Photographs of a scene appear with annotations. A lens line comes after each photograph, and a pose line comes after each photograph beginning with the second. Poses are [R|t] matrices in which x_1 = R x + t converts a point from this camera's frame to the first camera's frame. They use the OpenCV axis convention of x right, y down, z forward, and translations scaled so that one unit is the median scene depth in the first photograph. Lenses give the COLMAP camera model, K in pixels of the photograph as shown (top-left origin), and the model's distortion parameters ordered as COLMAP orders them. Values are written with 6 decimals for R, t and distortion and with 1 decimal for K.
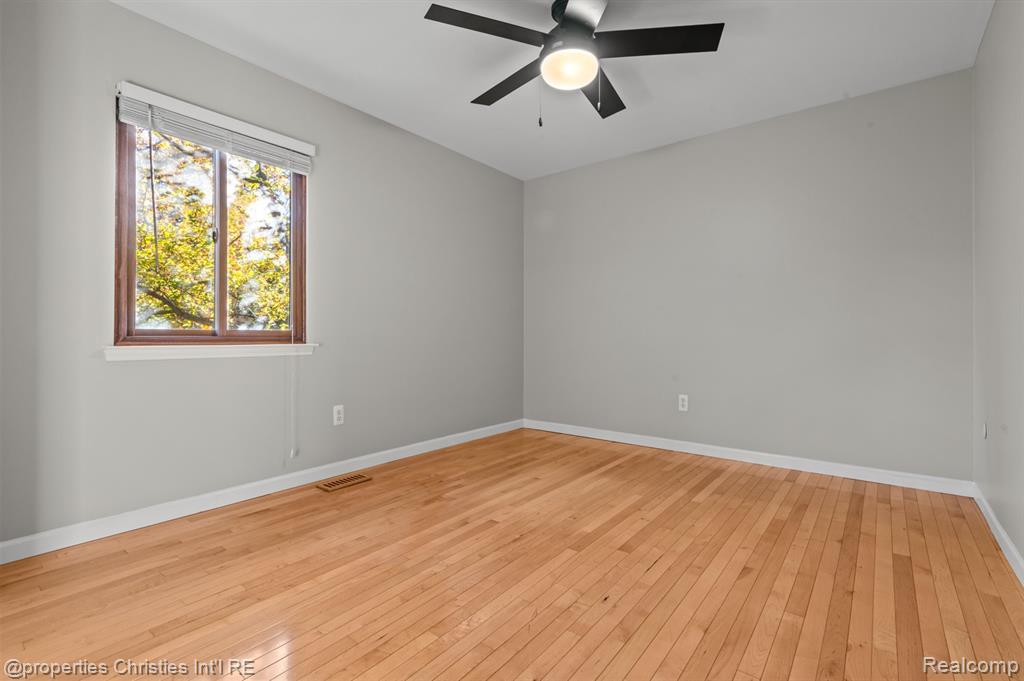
lens RADIAL K [[465.6, 0, 513.0], [0, 465.6, 339.5], [0, 0, 1]] dist [-0.002978, 0.000302]
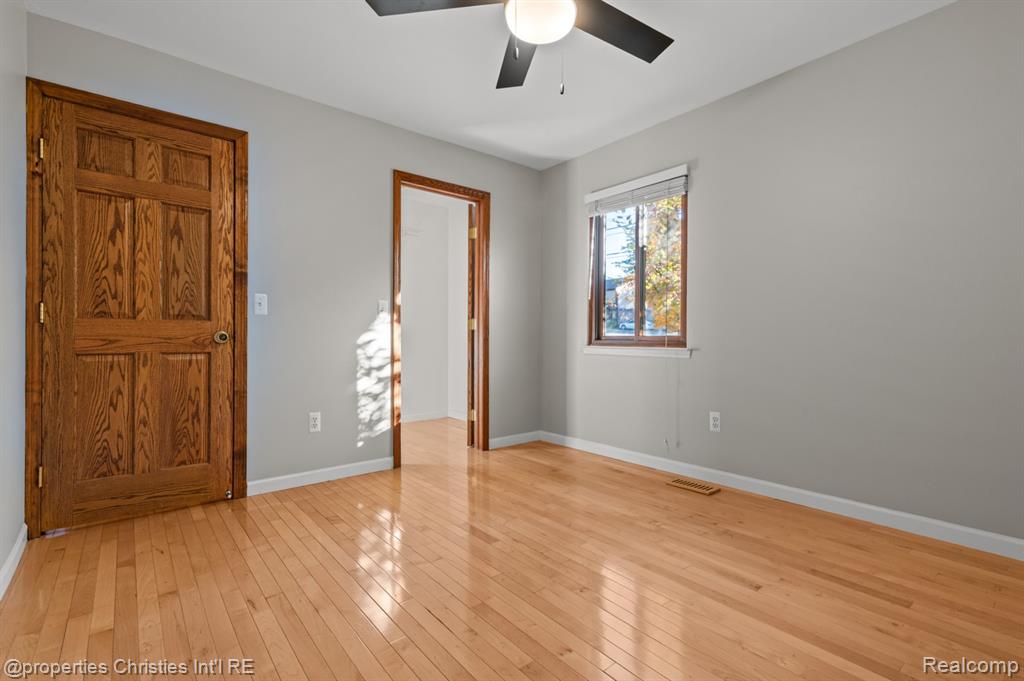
lens RADIAL K [[465.6, 0, 513.2], [0, 465.6, 337.7], [0, 0, 1]] dist [-0.002978, 0.000302]
pose [[-0.223535, 0.006891, -0.974671, 0.720226], [-0.001959, 0.999970, 0.007519, -0.022446], [0.974694, 0.003590, -0.223515, 0.861233]]
